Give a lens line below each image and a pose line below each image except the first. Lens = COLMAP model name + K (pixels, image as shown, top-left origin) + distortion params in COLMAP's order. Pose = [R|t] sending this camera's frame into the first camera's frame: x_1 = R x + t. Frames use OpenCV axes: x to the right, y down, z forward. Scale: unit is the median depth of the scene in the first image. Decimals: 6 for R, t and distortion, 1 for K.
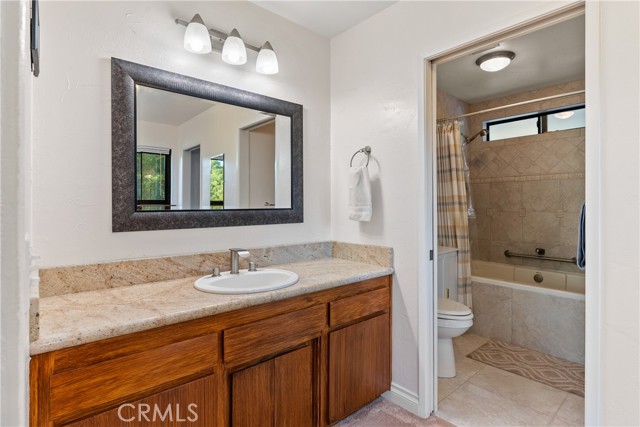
lens RADIAL K [[330.9, 0, 317.8], [0, 330.9, 207.9], [0, 0, 1]] dist [-0.005399, 0.001117]
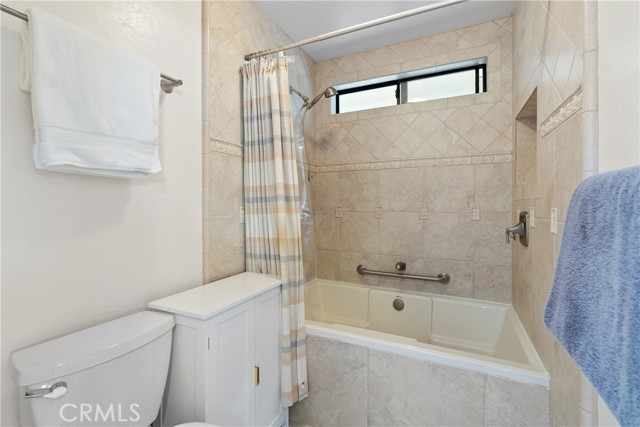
lens RADIAL K [[294.7, 0, 319.0], [0, 294.7, 213.4], [0, 0, 1]] dist [-0.008384, 0.004033]
pose [[0.927473, -0.010654, 0.373739, 0.281015], [0.002050, 0.999724, 0.023412, 0.000380], [-0.373885, -0.020948, 0.927238, 0.492902]]
